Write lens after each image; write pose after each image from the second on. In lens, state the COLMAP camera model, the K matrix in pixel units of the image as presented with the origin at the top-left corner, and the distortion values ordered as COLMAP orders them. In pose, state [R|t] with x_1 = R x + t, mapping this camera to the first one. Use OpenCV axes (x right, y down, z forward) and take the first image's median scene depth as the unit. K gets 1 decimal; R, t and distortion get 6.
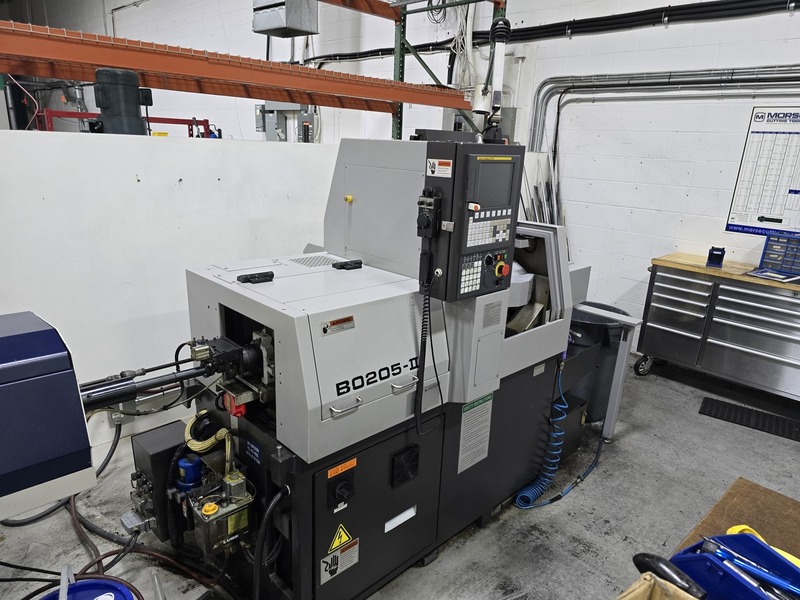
lens RADIAL K [[541.6, 0, 405.1], [0, 541.6, 305.5], [0, 0, 1]] dist [0.050411, -0.020825]
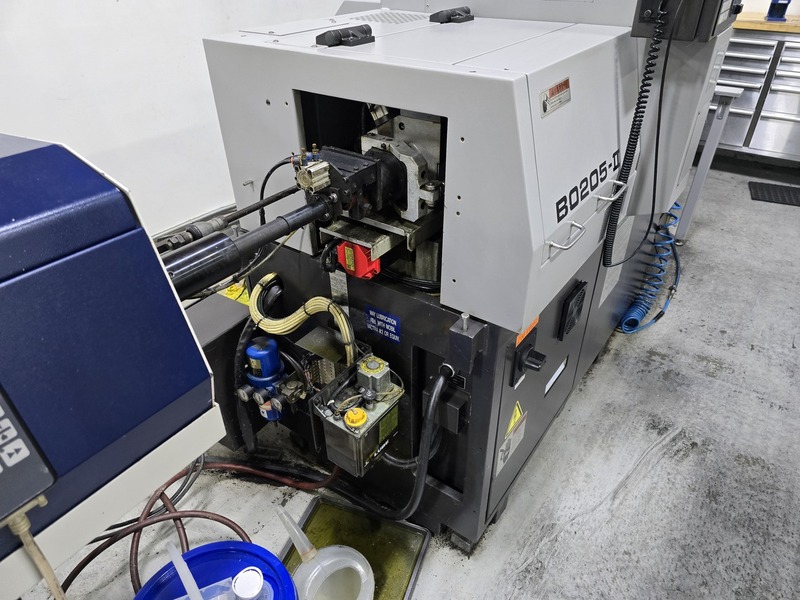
lens RADIAL K [[541.6, 0, 398.0], [0, 541.6, 299.9], [0, 0, 1]] dist [0.050411, -0.020825]
pose [[0.981504, -0.143360, 0.126874, -0.305054], [0.099460, 0.948135, 0.301907, 0.038147], [-0.163575, -0.283704, 0.944857, 0.344234]]
